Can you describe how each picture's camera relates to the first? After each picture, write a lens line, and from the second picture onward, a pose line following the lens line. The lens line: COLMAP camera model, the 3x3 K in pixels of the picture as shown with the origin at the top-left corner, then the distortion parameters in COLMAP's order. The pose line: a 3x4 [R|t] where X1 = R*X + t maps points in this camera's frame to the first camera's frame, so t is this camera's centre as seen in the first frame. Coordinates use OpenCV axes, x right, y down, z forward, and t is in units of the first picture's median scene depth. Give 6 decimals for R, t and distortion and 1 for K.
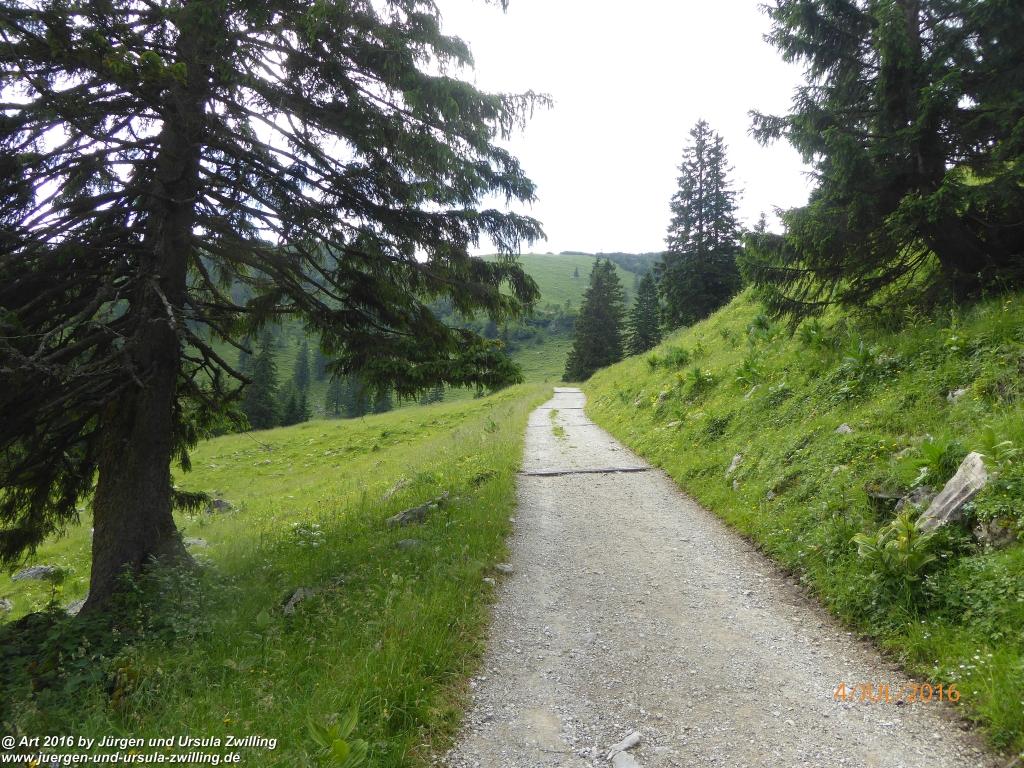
lens RADIAL K [[864.4, 0, 514.3], [0, 864.4, 385.5], [0, 0, 1]] dist [0.011145, -0.011502]
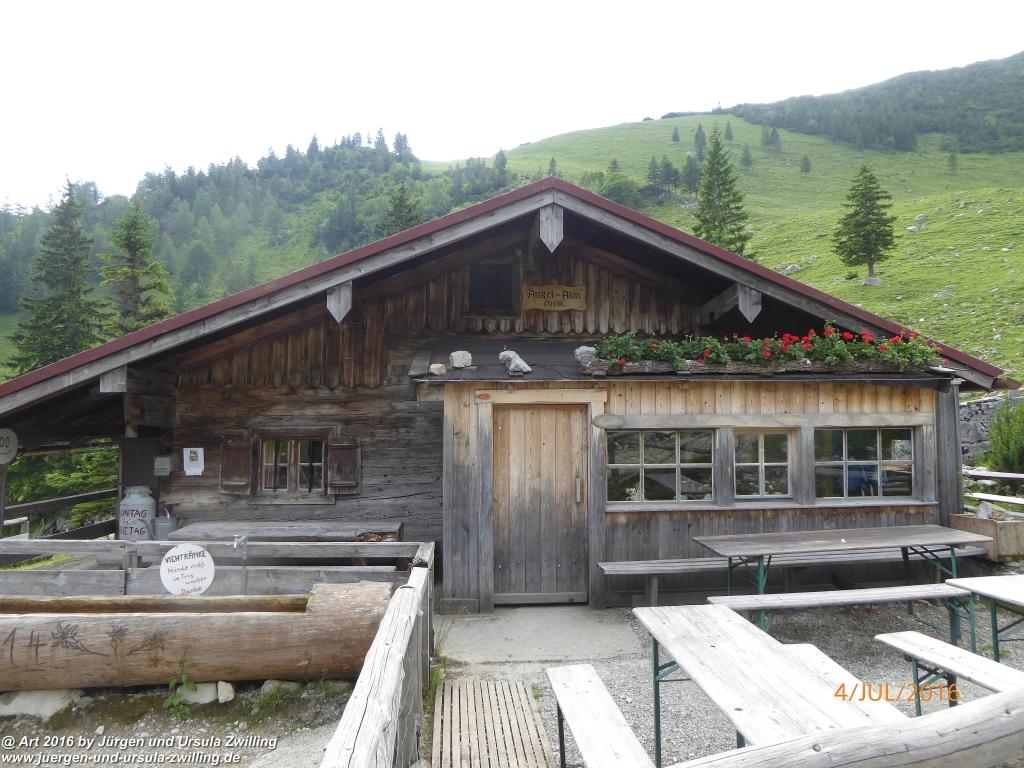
lens RADIAL K [[719.2, 0, 512.0], [0, 719.2, 384.0], [0, 0, 1]] dist [-0.009767, -0.006113]
pose [[0.958191, -0.072158, -0.276881, 0.120180], [0.105230, 0.988729, 0.106492, -0.009741], [0.266076, -0.131176, 0.954985, 0.506123]]
